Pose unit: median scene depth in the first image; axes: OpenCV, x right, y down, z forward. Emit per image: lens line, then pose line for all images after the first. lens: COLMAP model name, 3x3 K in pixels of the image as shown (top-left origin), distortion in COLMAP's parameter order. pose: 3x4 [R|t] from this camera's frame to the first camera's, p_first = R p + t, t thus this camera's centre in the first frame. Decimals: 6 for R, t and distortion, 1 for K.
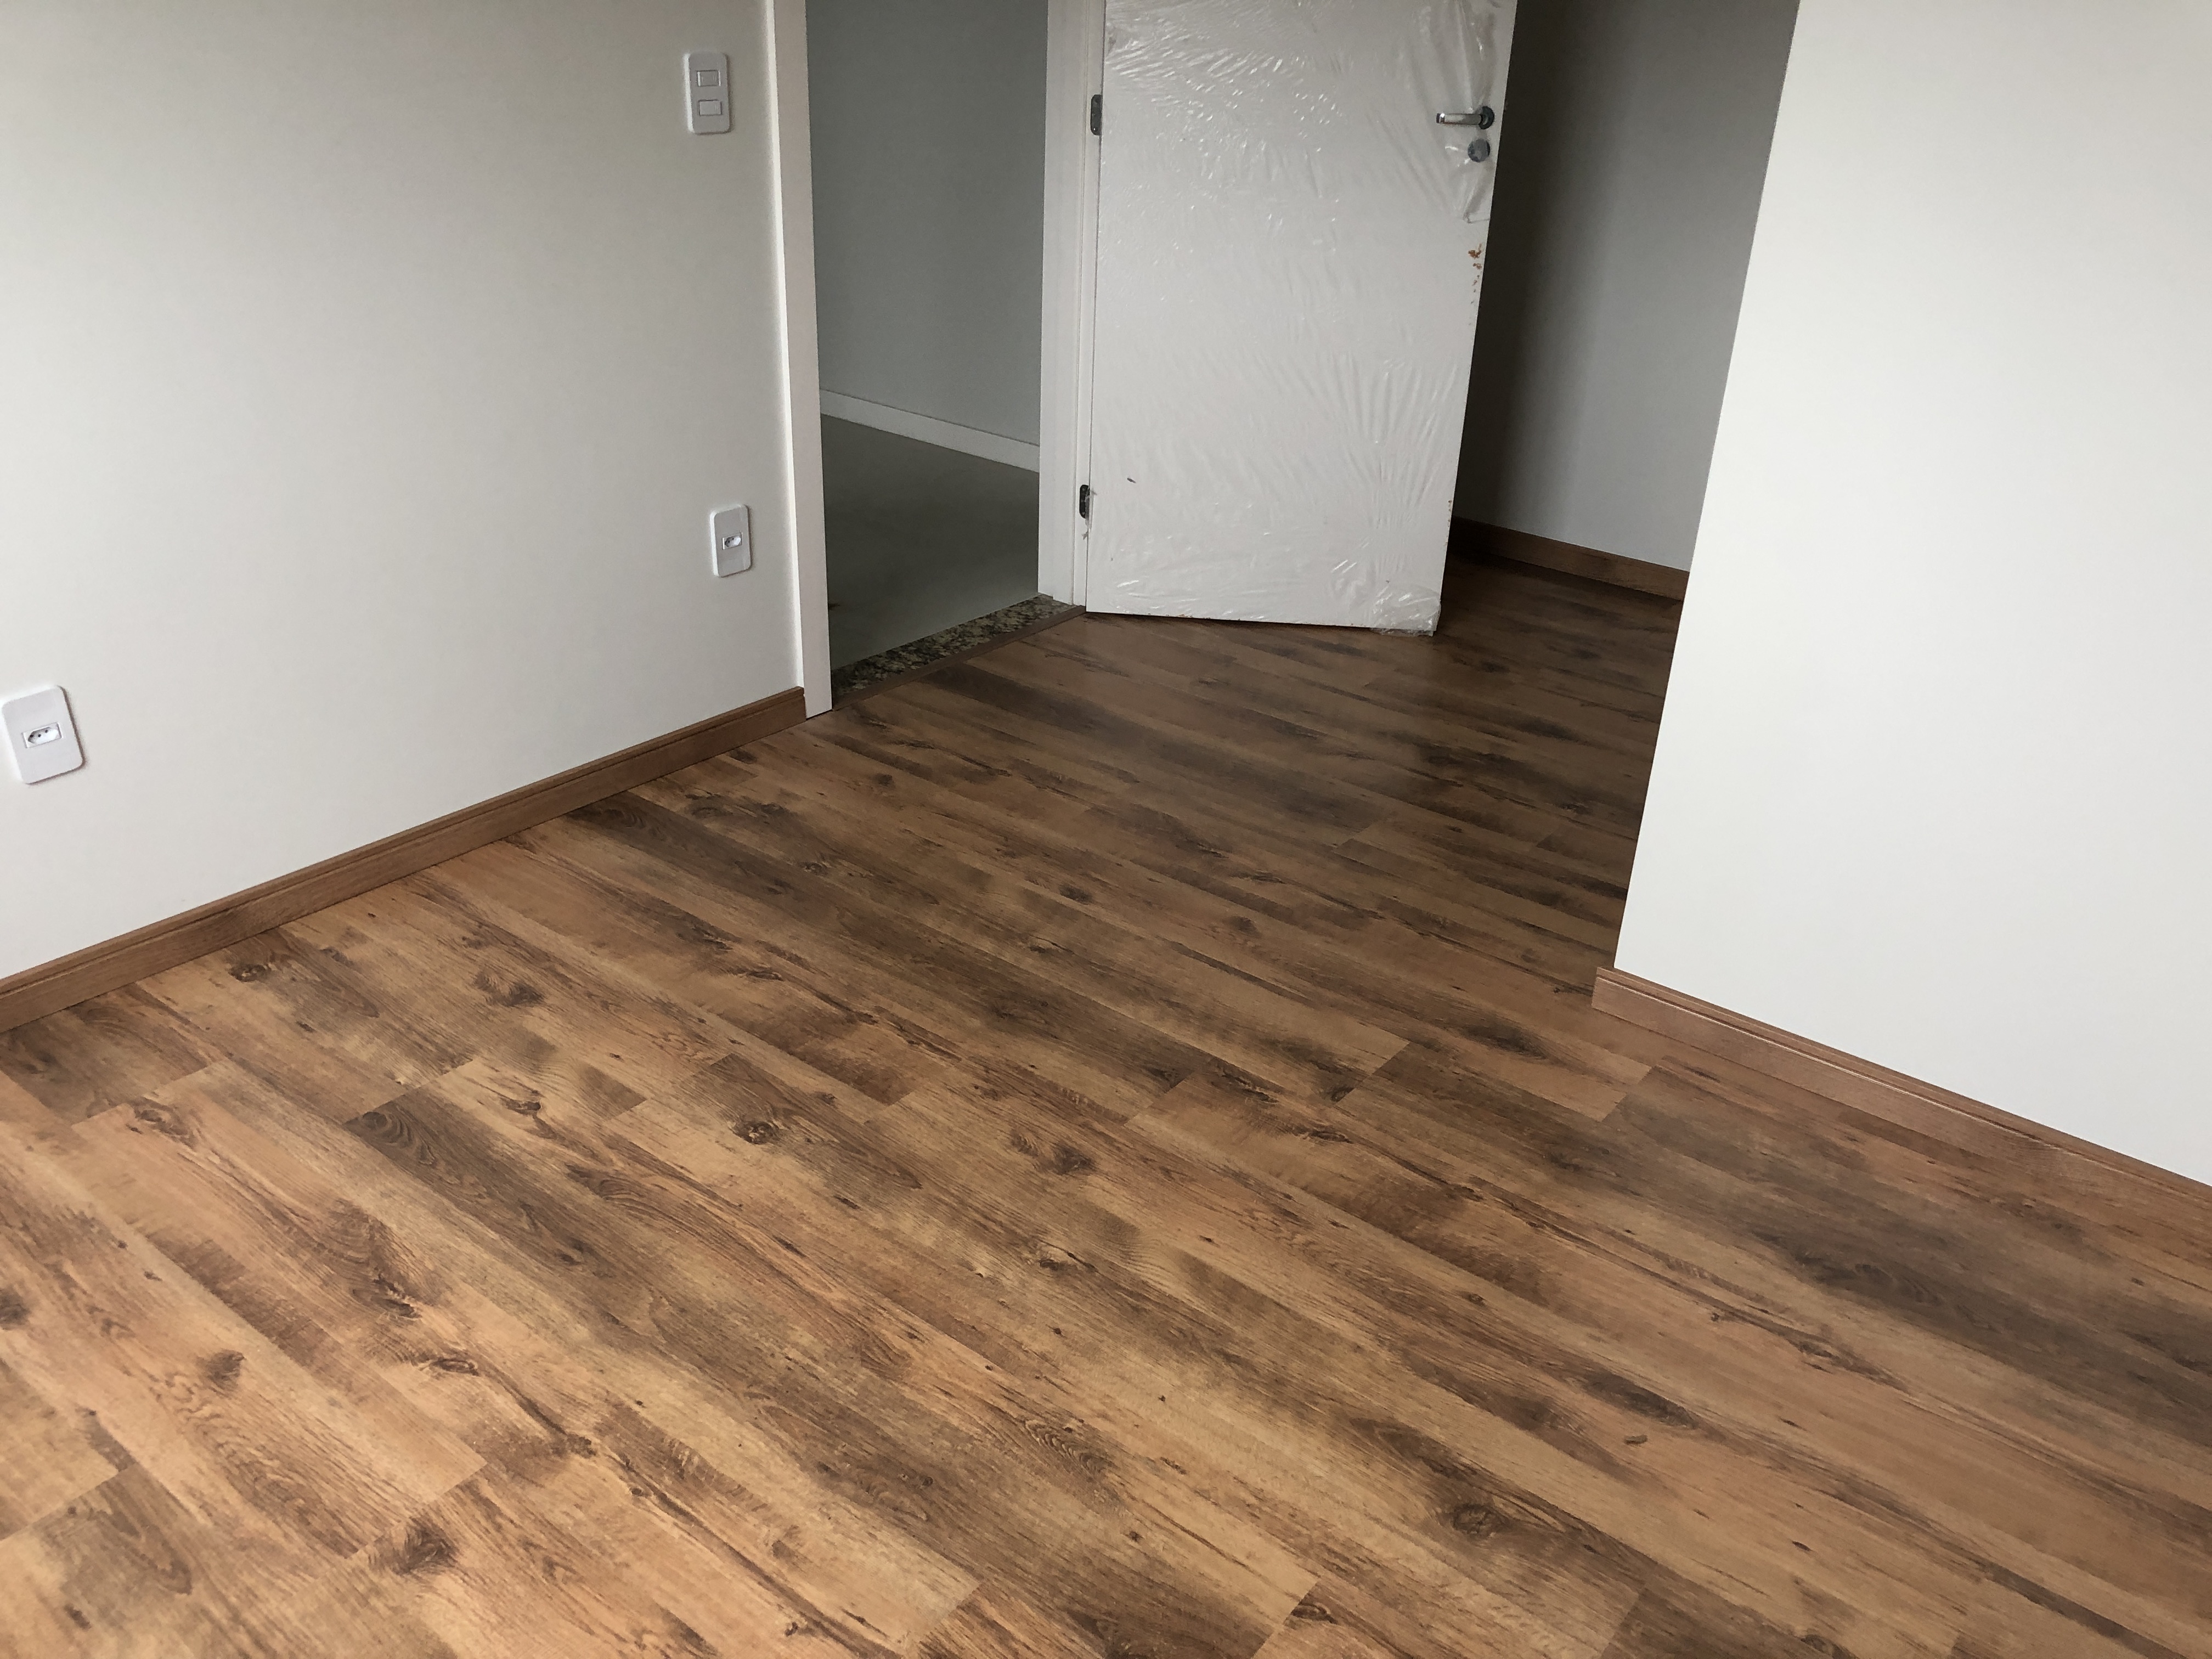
lens RADIAL K [[1808.4, 0, 1126.8], [0, 1808.4, 850.1], [0, 0, 1]] dist [0.048578, -0.045630]
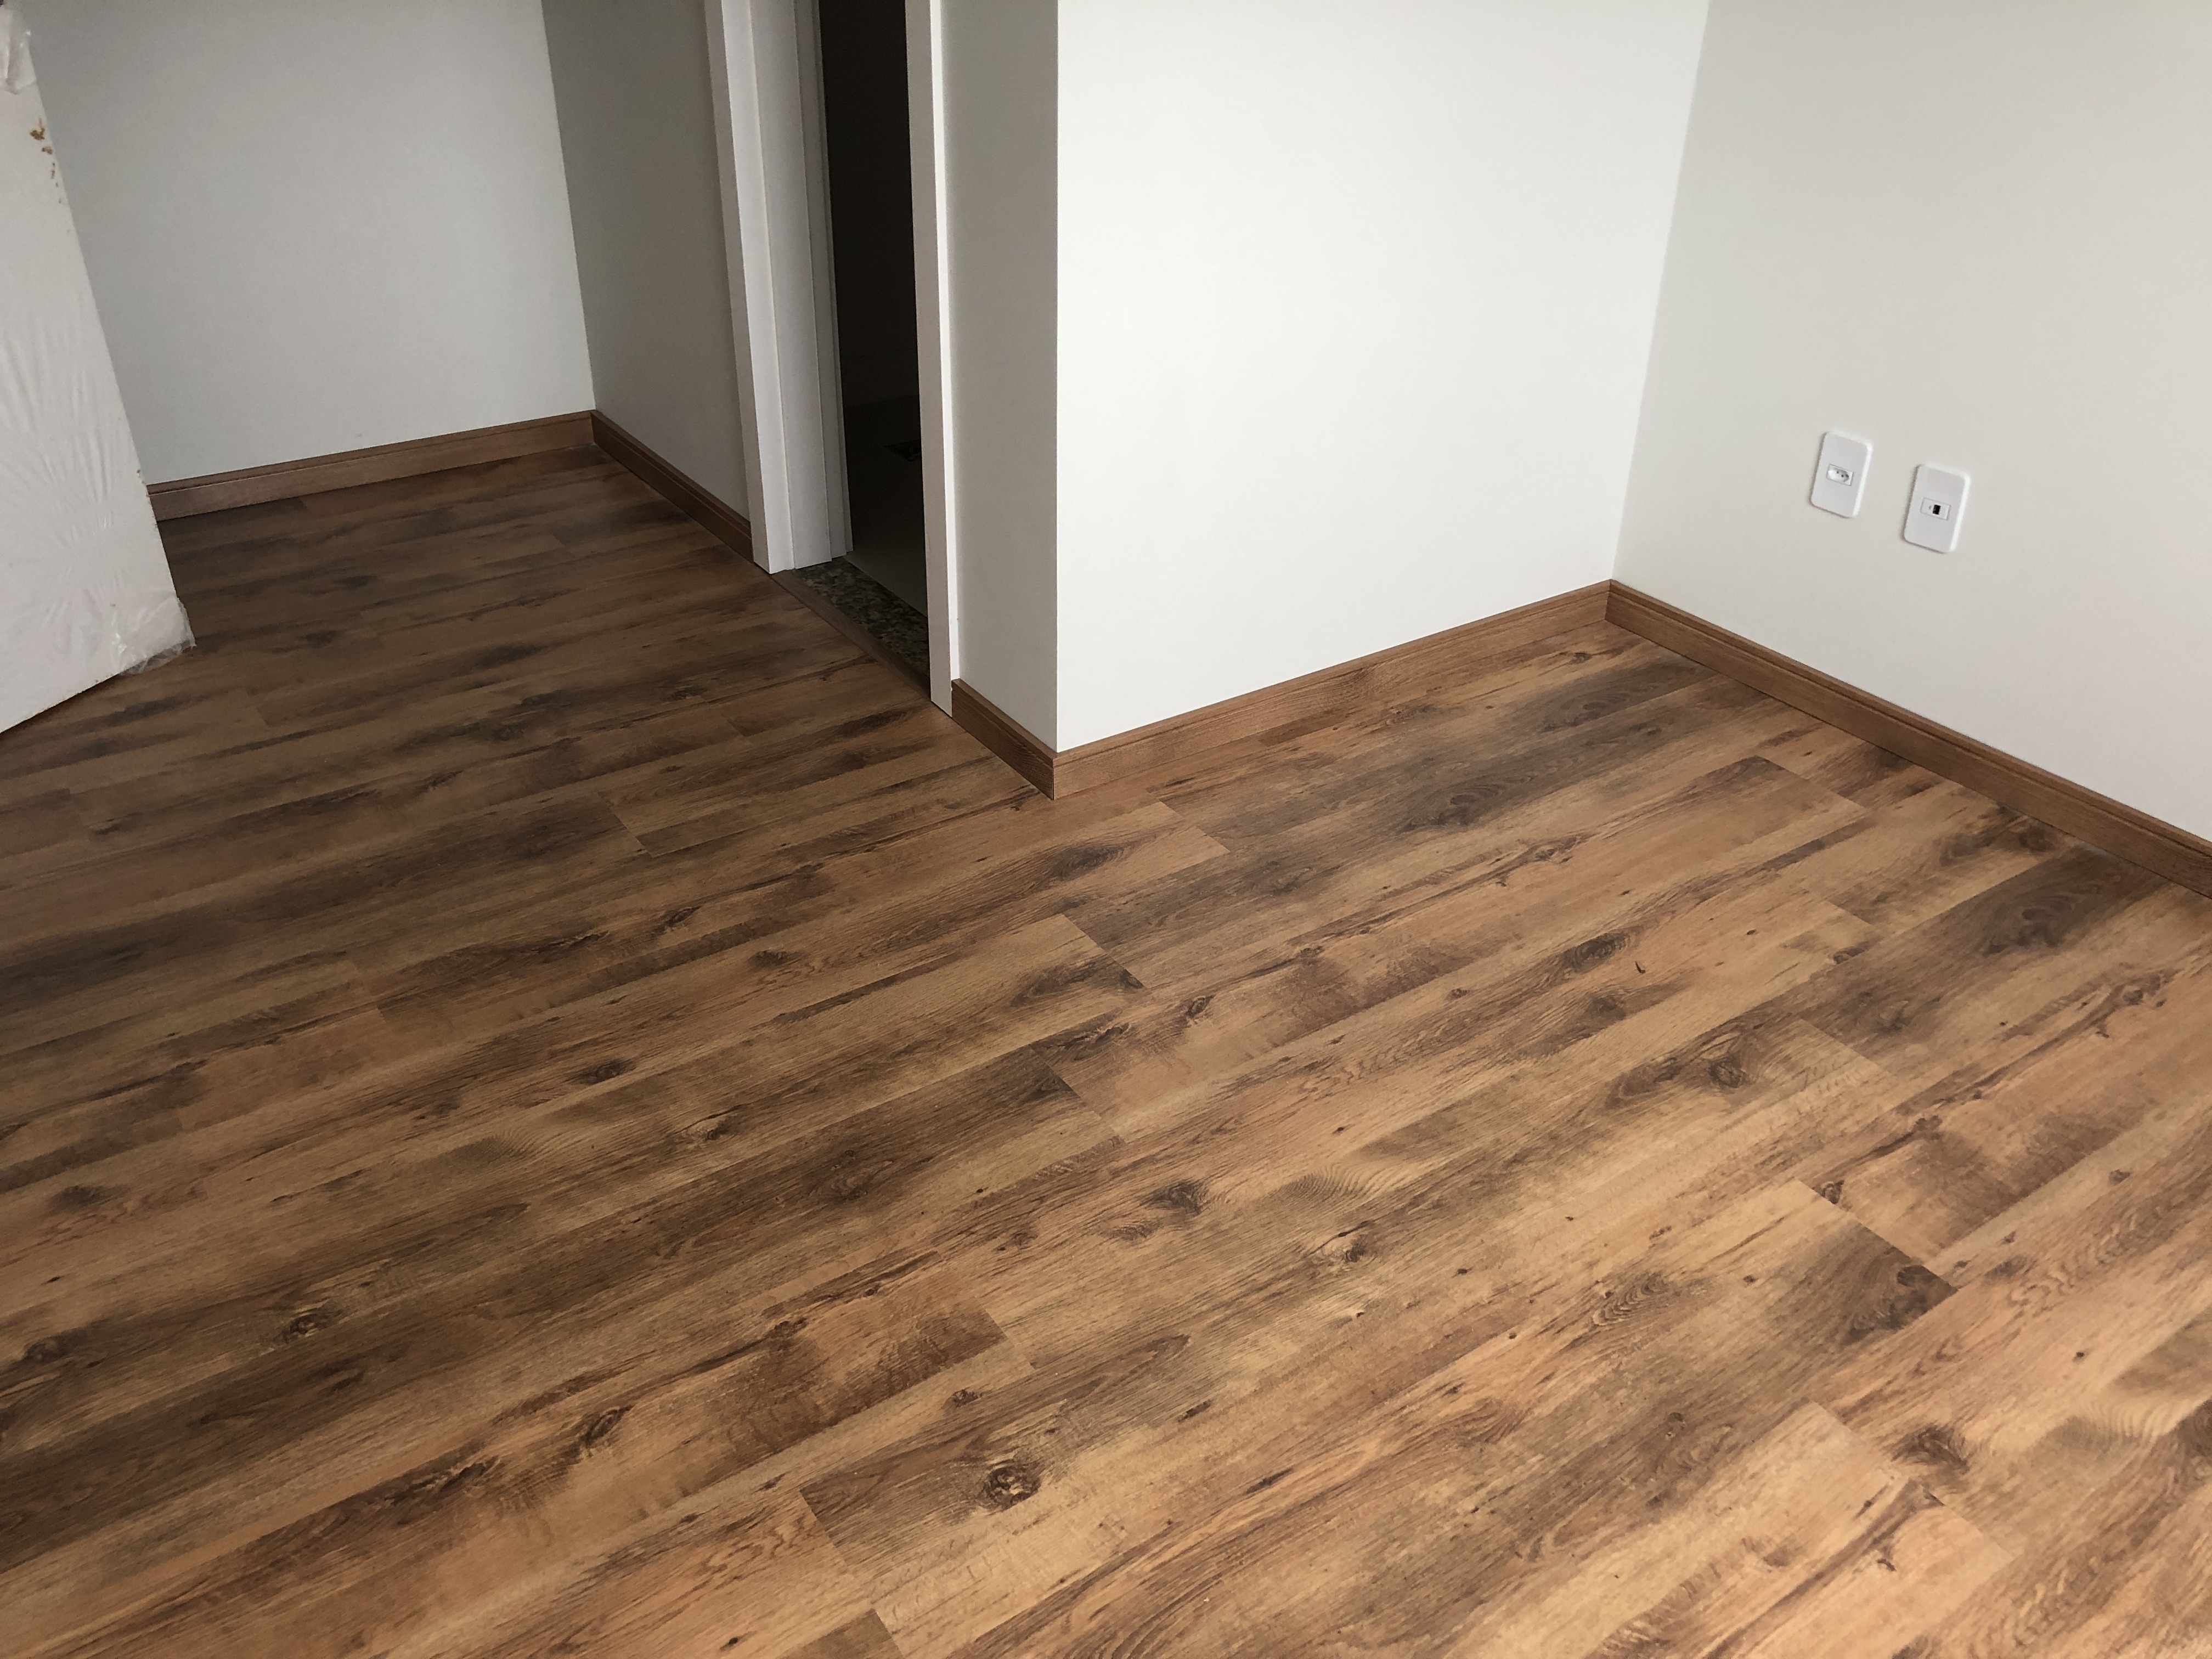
lens RADIAL K [[1808.4, 0, 1107.5], [0, 1808.4, 830.3], [0, 0, 1]] dist [0.048578, -0.045630]
pose [[0.307207, -0.524641, 0.793962, -0.608978], [0.434672, 0.819549, 0.373362, -0.294271], [-0.846572, 0.230413, 0.479818, 0.562347]]
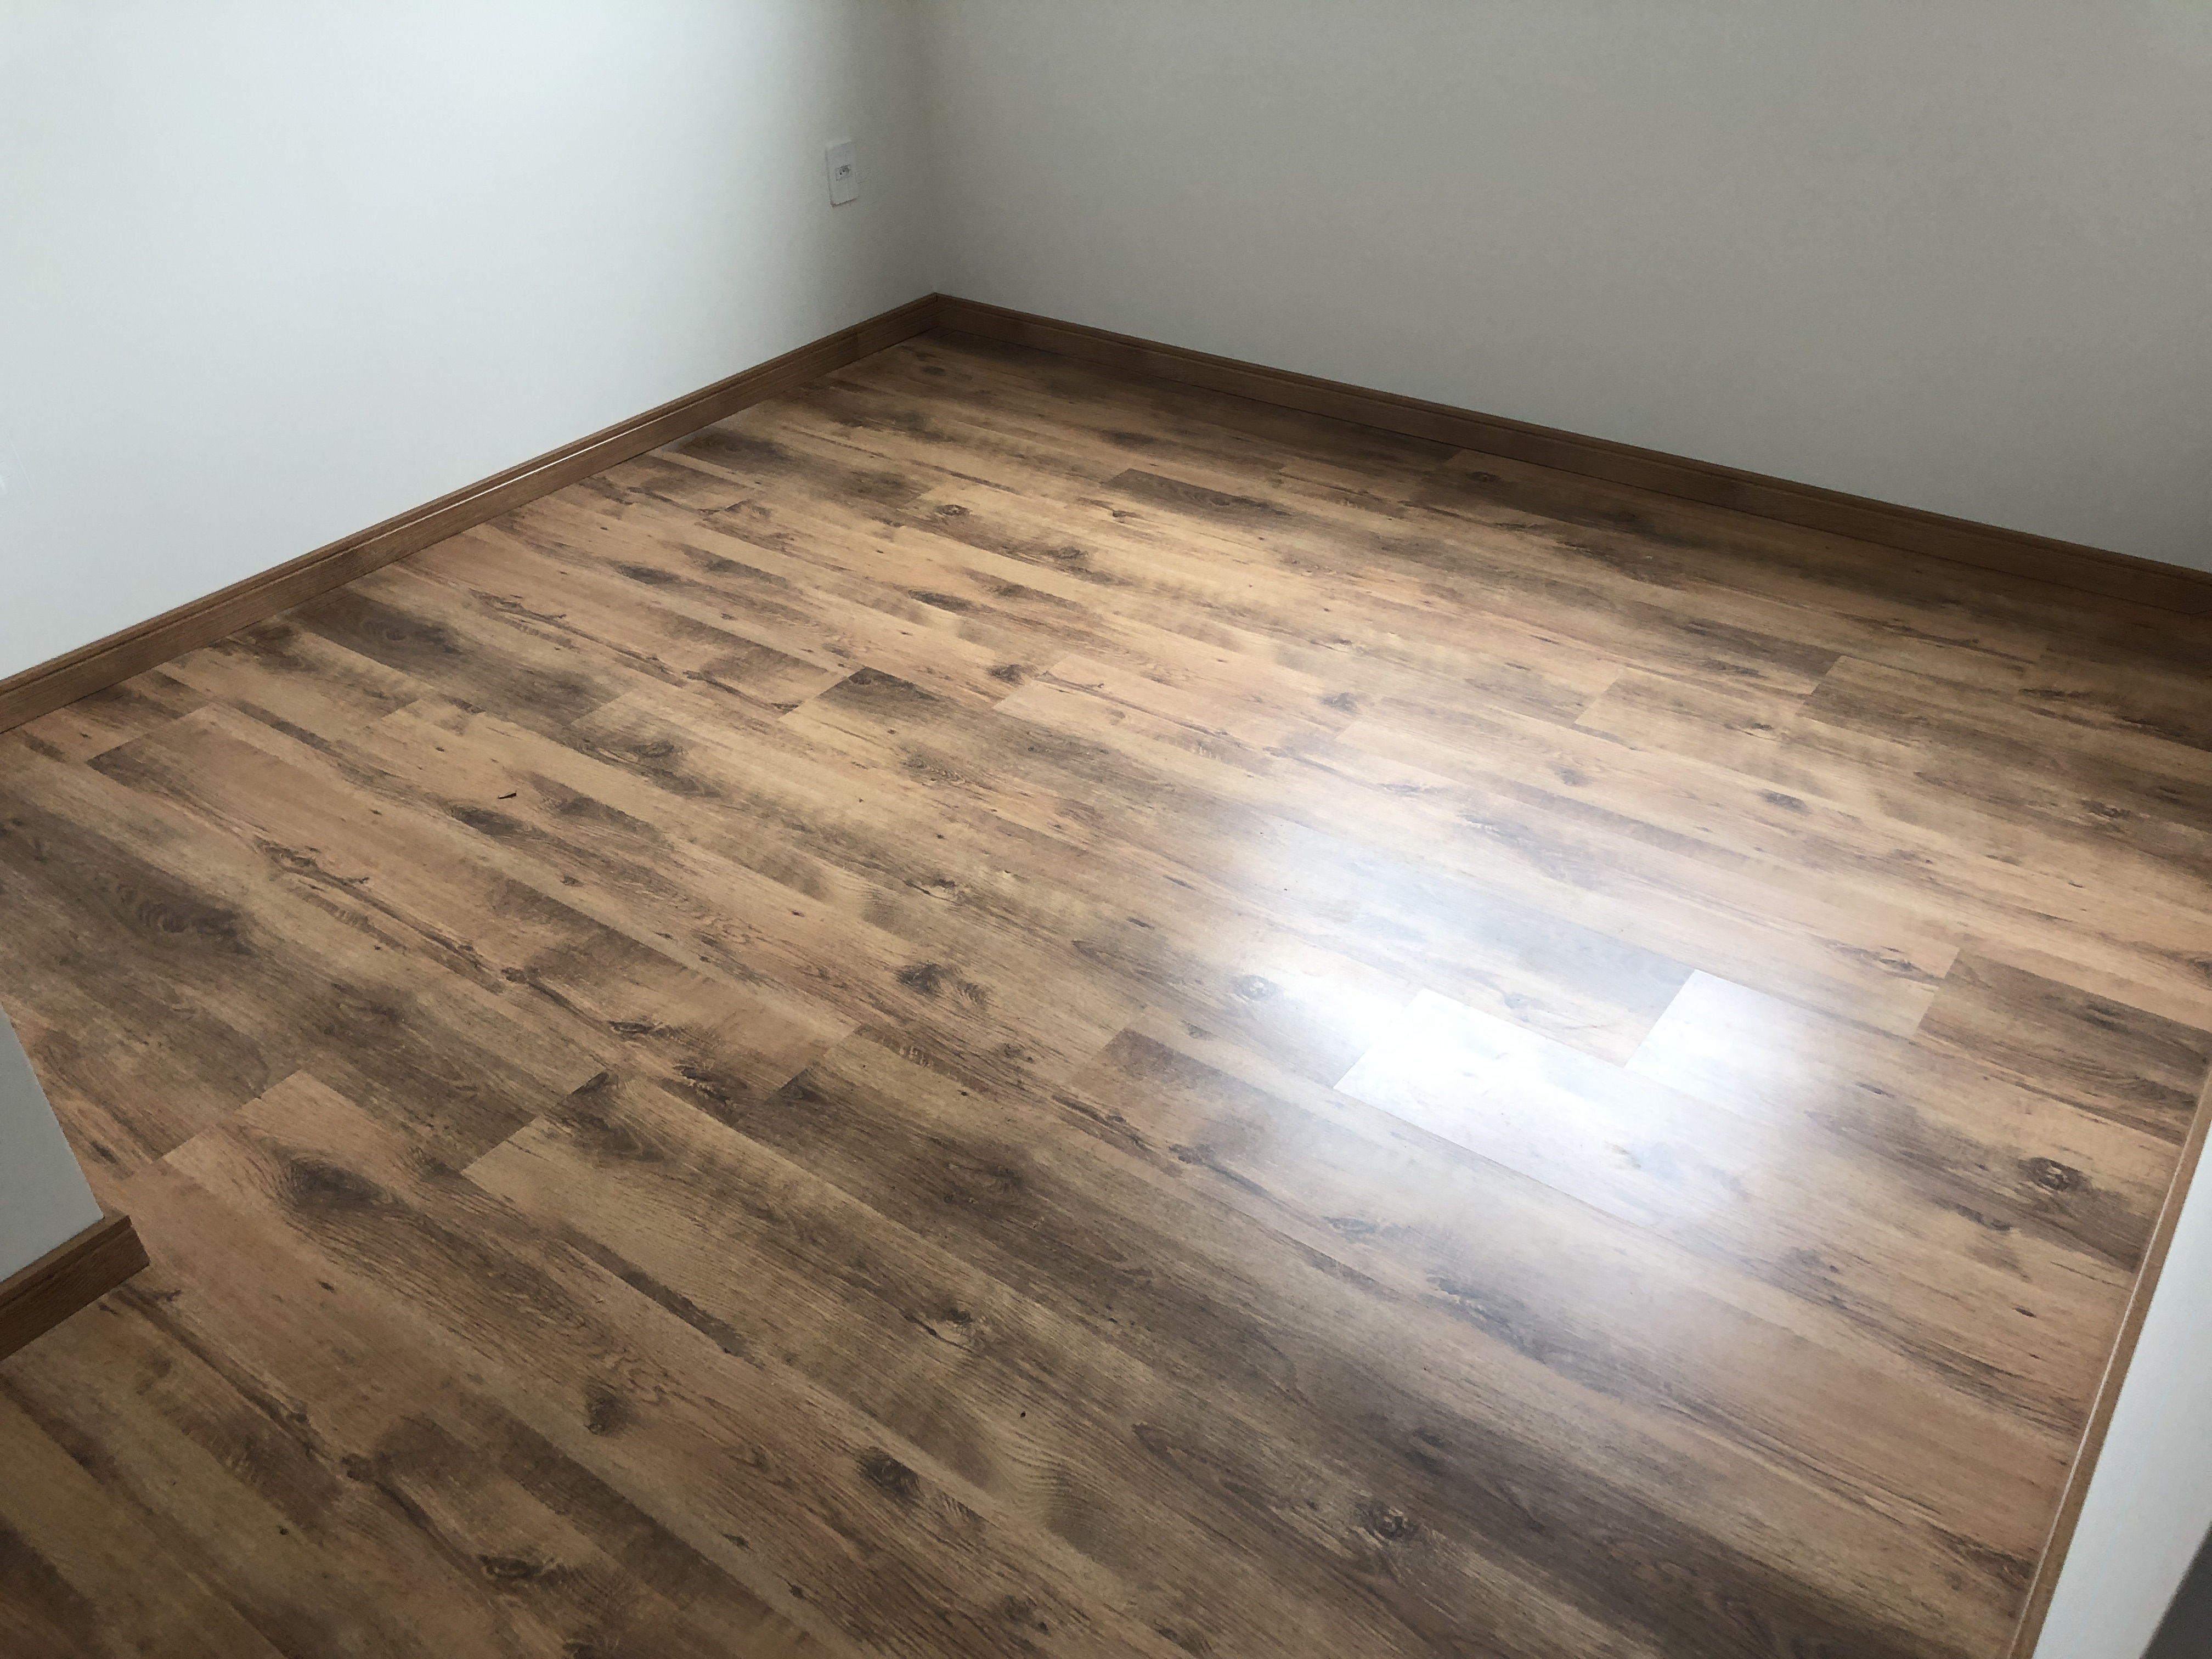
lens RADIAL K [[1808.4, 0, 1112.7], [0, 1808.4, 814.2], [0, 0, 1]] dist [0.048578, -0.045630]
pose [[-0.999407, 0.005080, -0.034070, -0.096370], [-0.027376, 0.483195, 0.875085, -0.686965], [0.020908, 0.875498, -0.482769, 1.346133]]
